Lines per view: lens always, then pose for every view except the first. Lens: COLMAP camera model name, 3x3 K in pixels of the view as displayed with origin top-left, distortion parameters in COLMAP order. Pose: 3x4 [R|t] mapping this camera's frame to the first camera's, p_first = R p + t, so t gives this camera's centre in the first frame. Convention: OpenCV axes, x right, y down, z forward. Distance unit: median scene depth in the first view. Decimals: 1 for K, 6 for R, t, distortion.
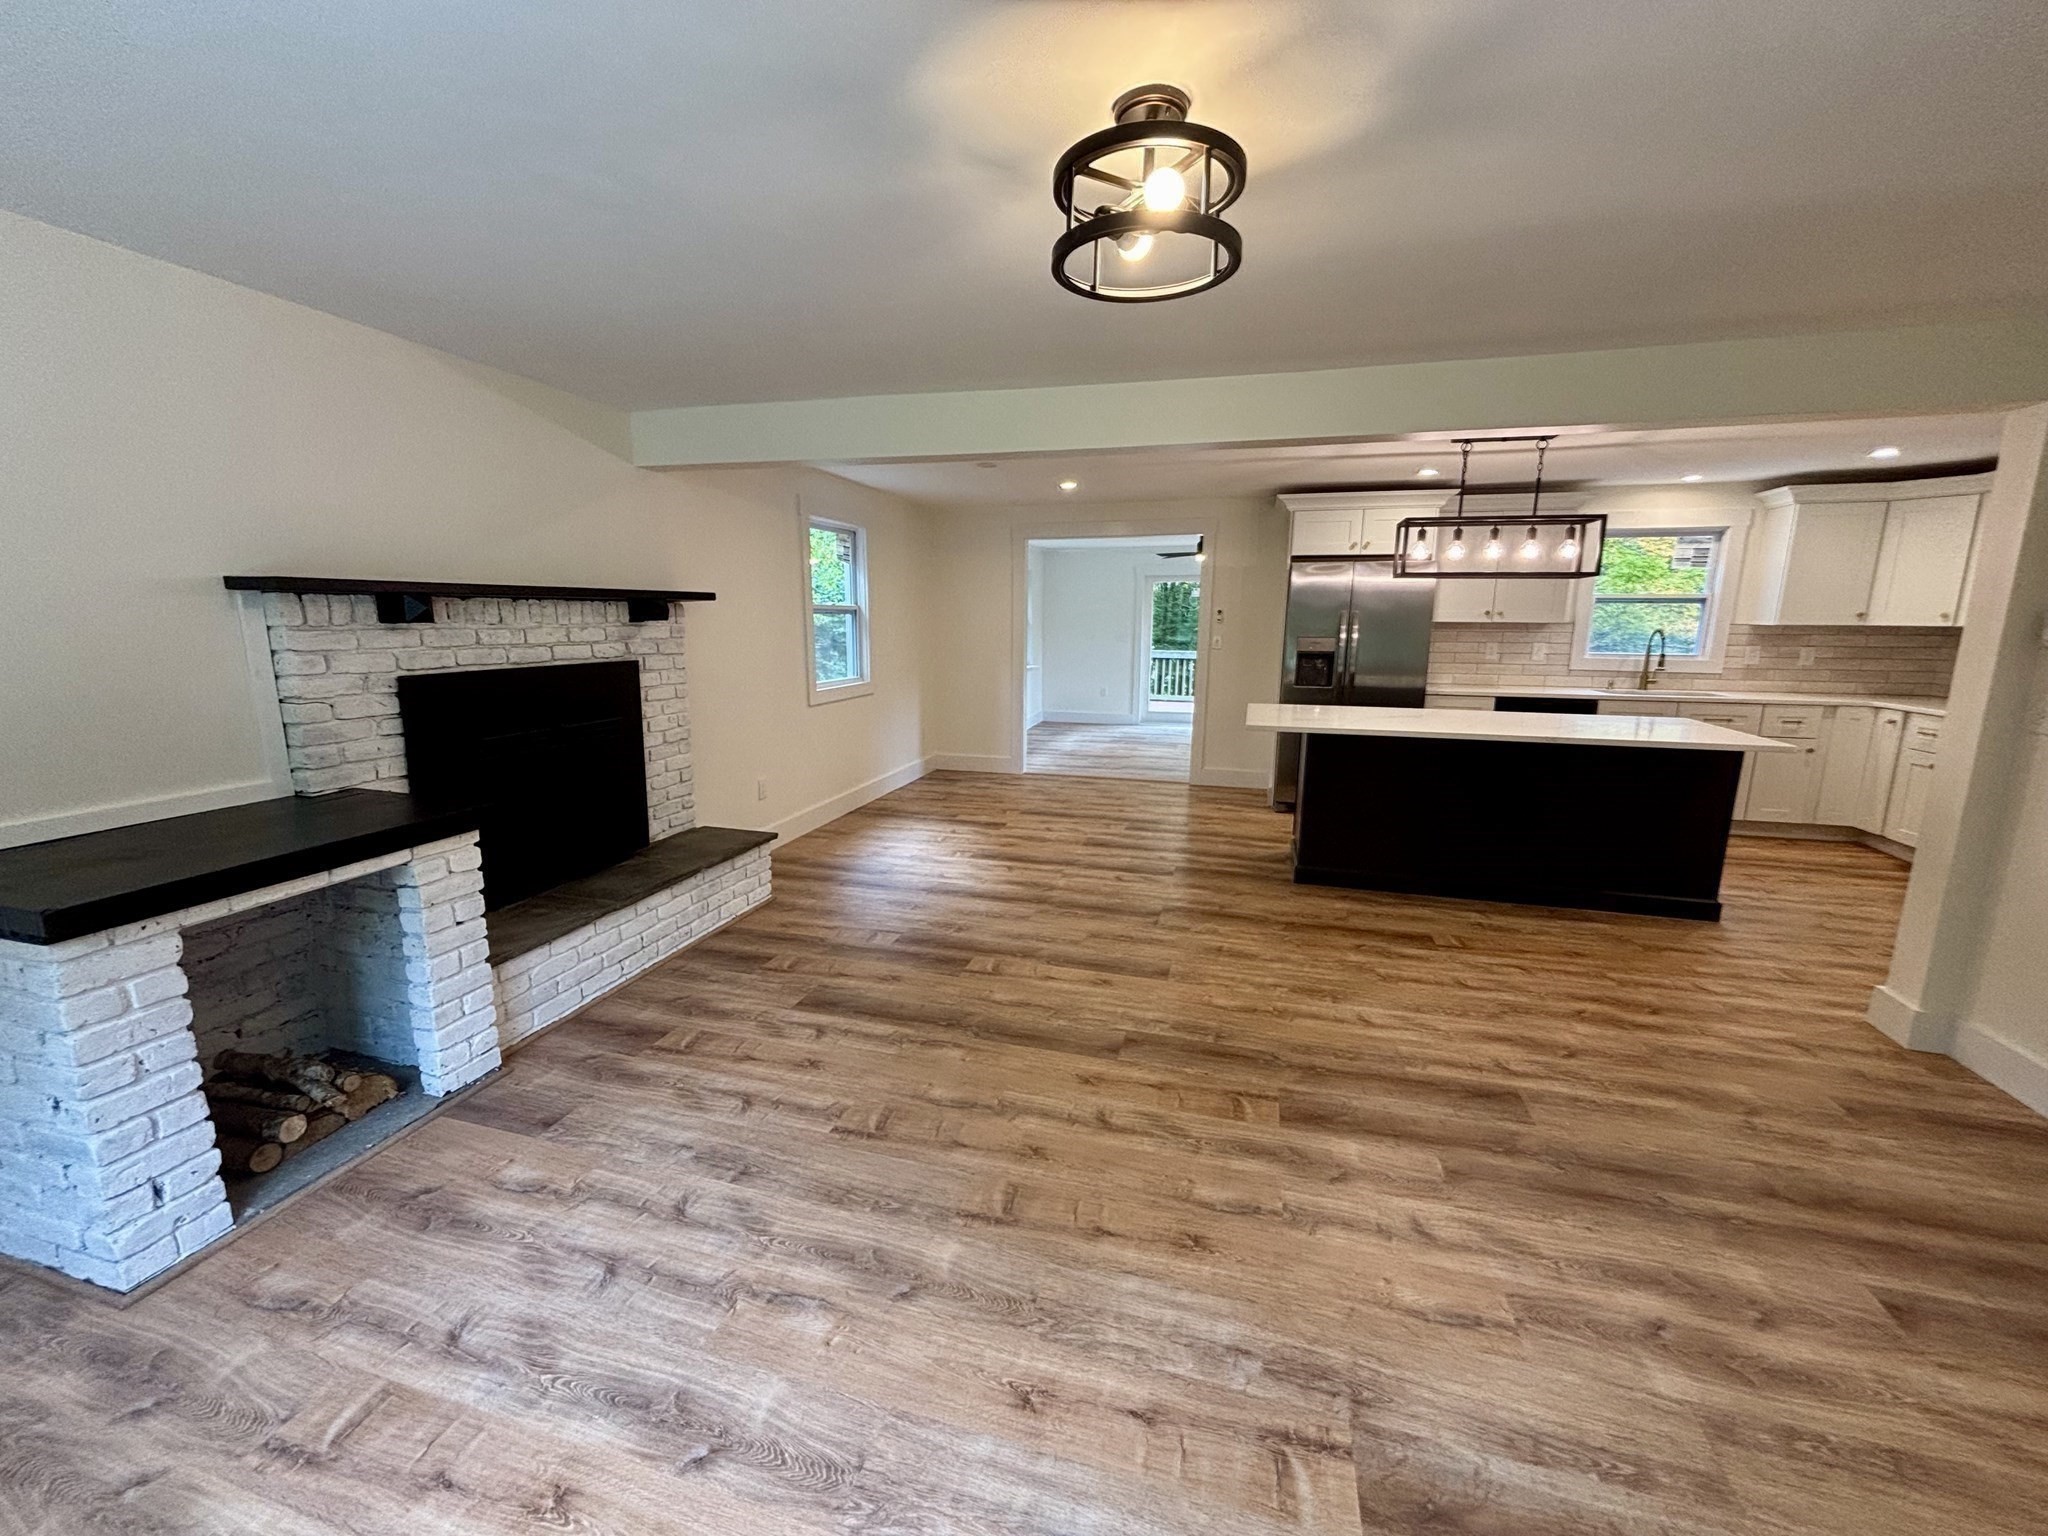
lens RADIAL K [[824.7, 0, 1011.6], [0, 824.7, 770.3], [0, 0, 1]] dist [0.000932, -0.000546]
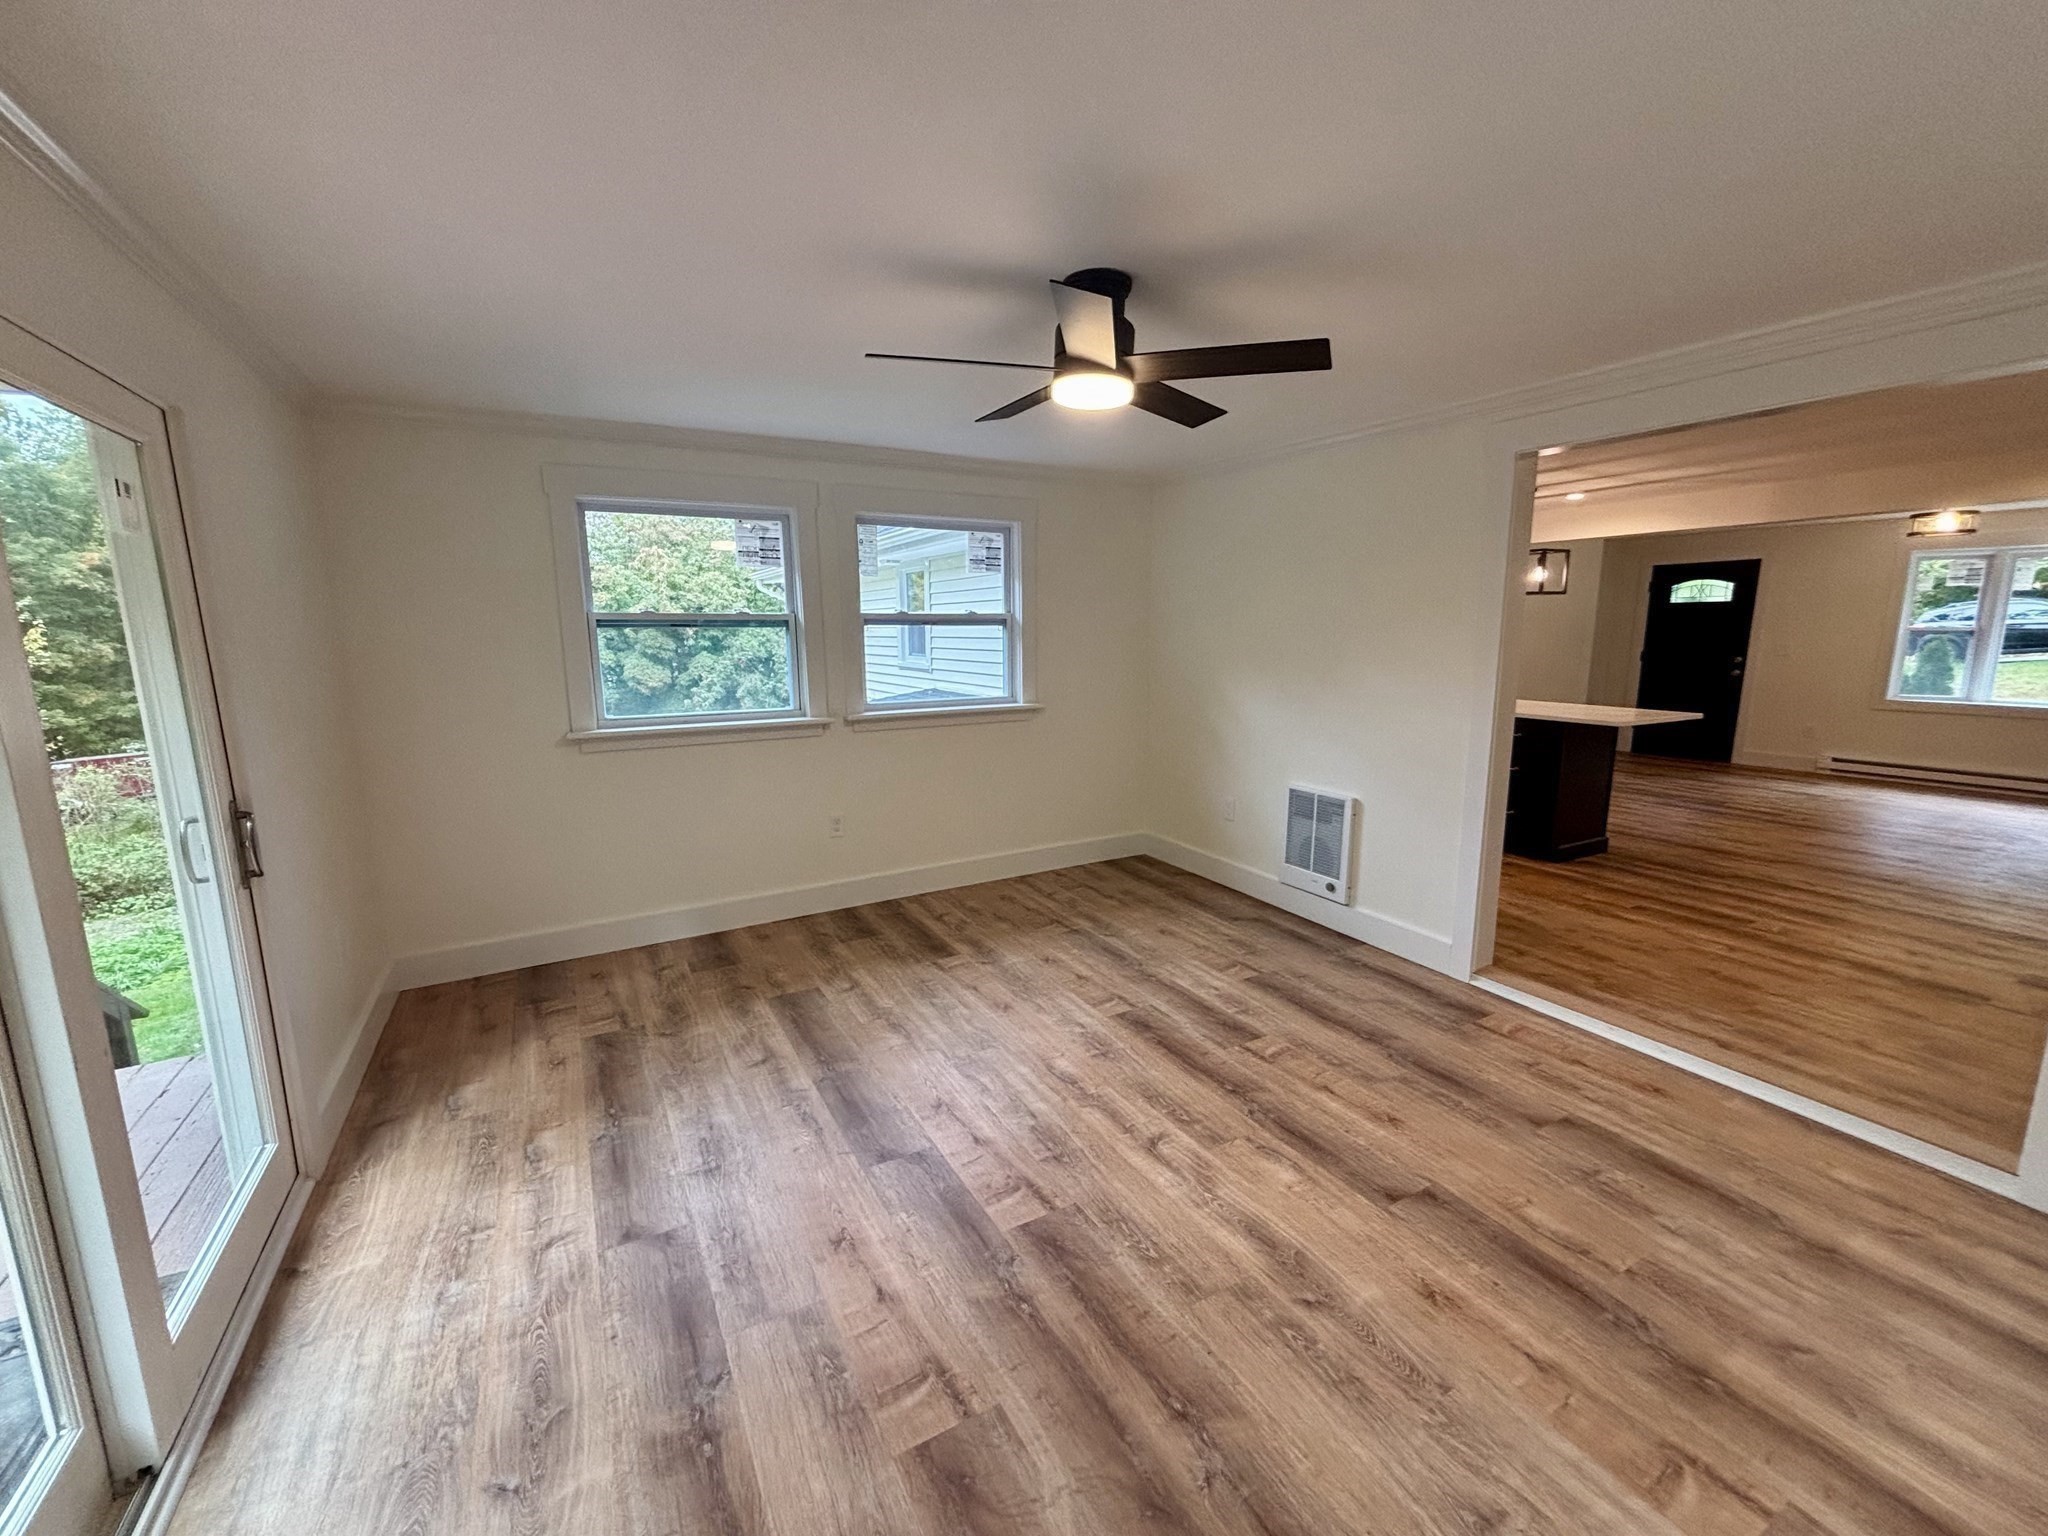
lens RADIAL K [[824.7, 0, 1005.5], [0, 824.7, 771.4], [0, 0, 1]] dist [0.000932, -0.000546]
pose [[-0.706470, -0.125458, 0.696535, 0.171125], [0.134043, 0.942632, 0.305740, -0.534182], [-0.694934, 0.309361, -0.649124, 2.789198]]
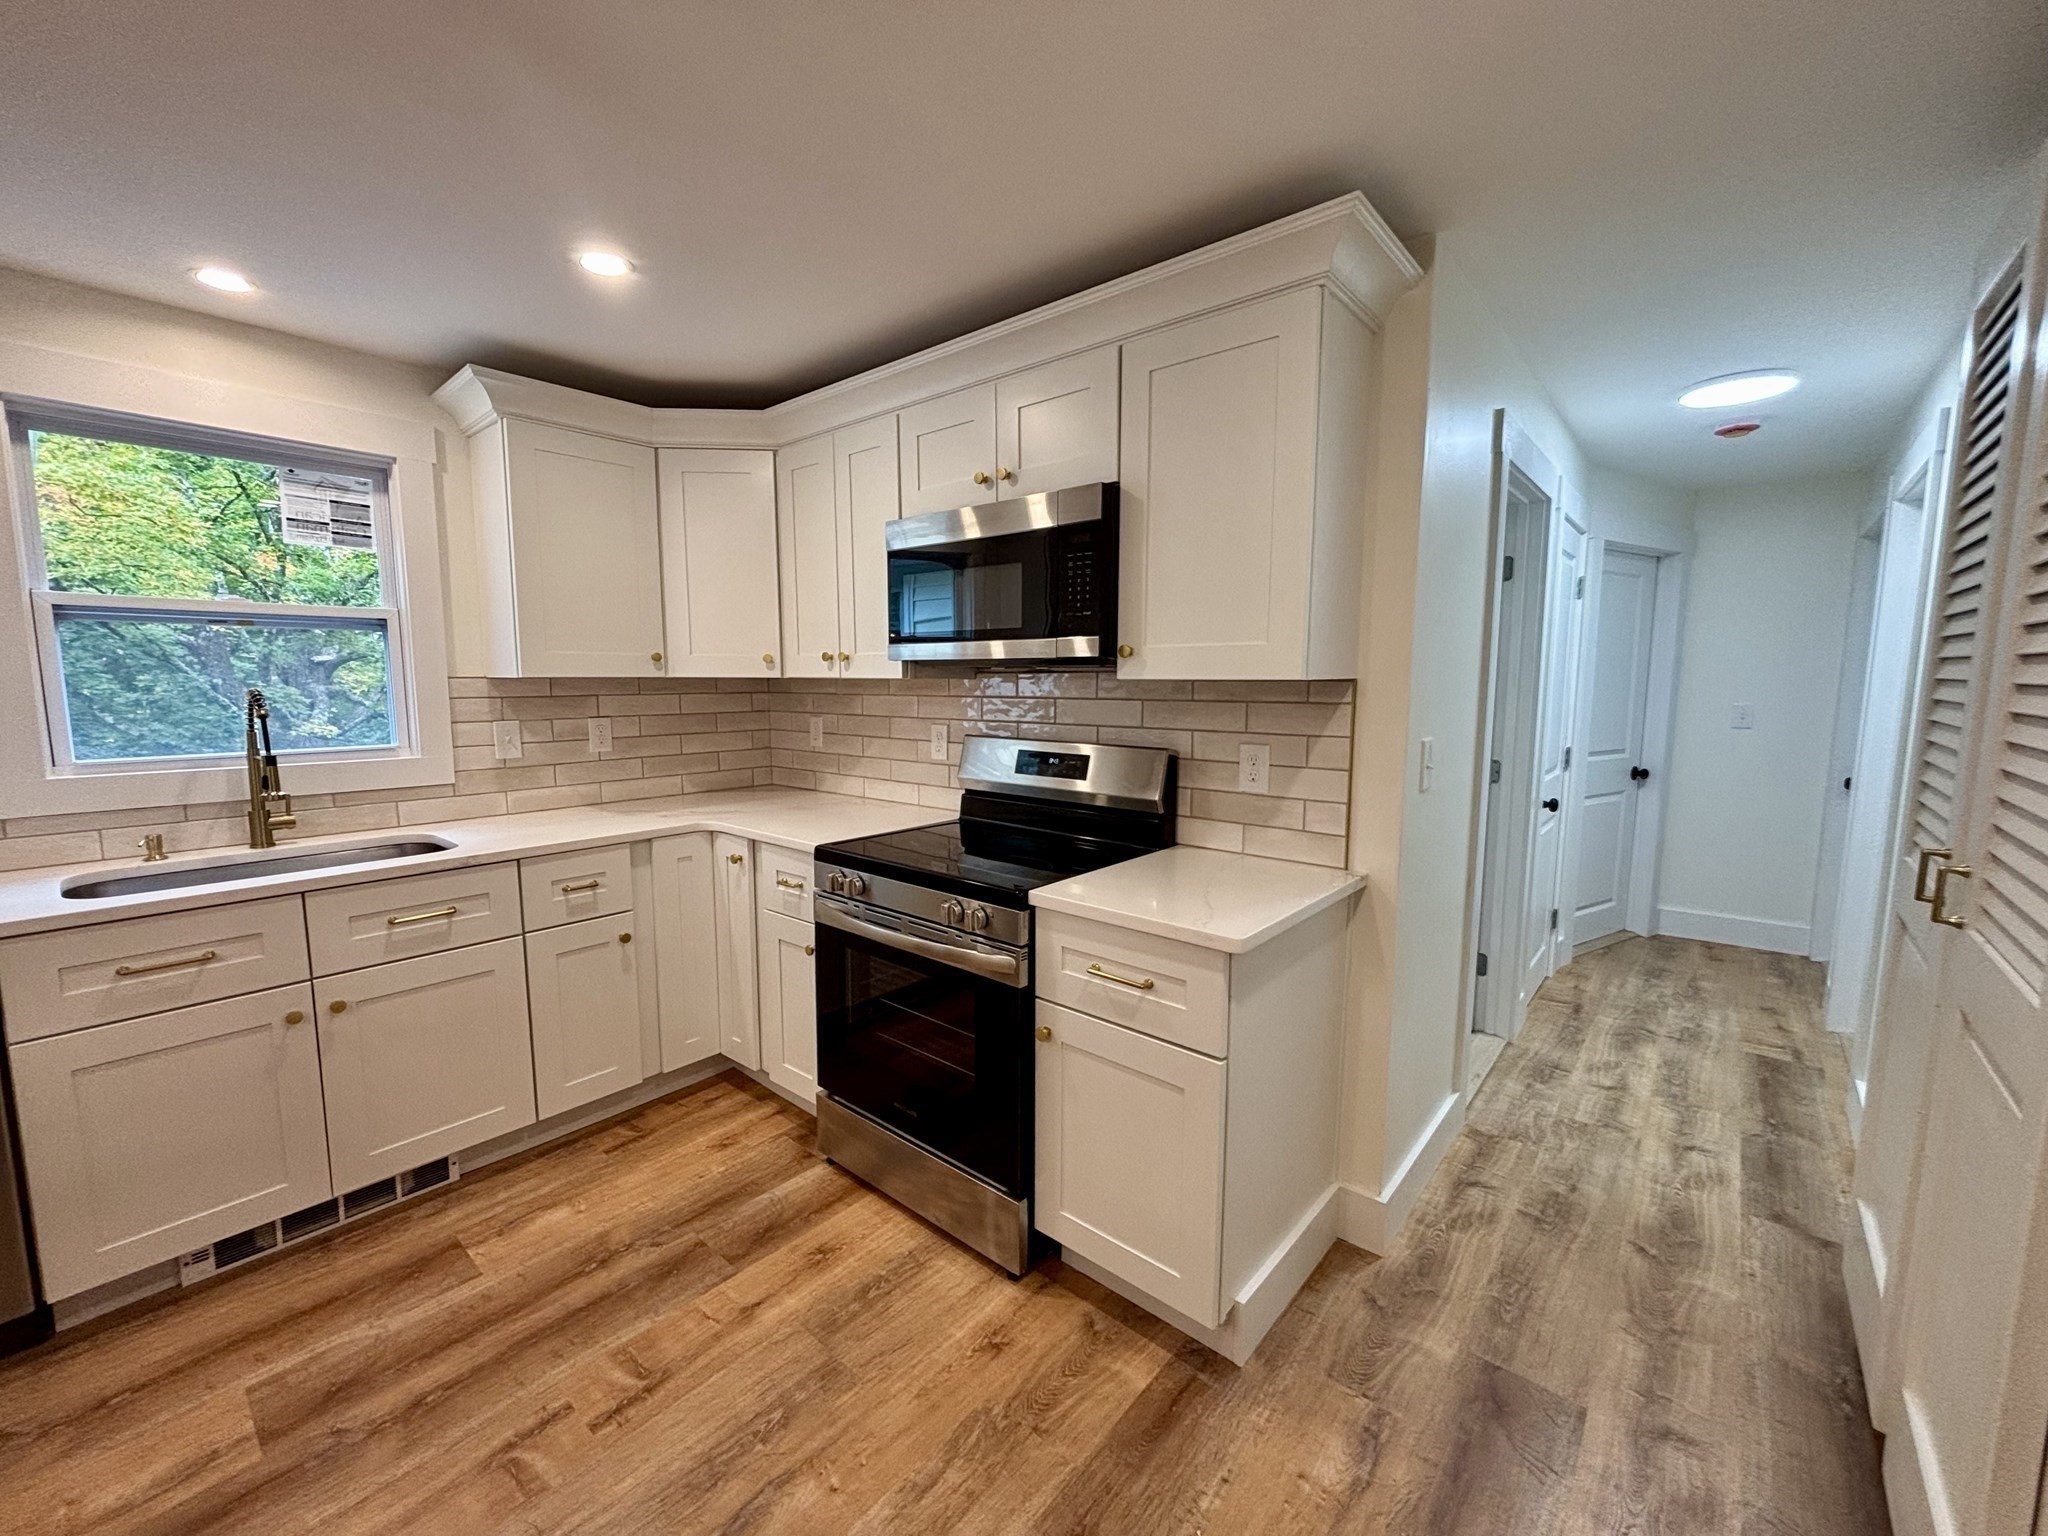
lens RADIAL K [[824.7, 0, 1011.2], [0, 824.7, 772.4], [0, 0, 1]] dist [0.000932, -0.000546]
pose [[0.415689, -0.110399, 0.902782, 0.892542], [0.170596, 0.984453, 0.041835, -0.138961], [-0.893364, 0.136620, 0.428060, 0.813189]]
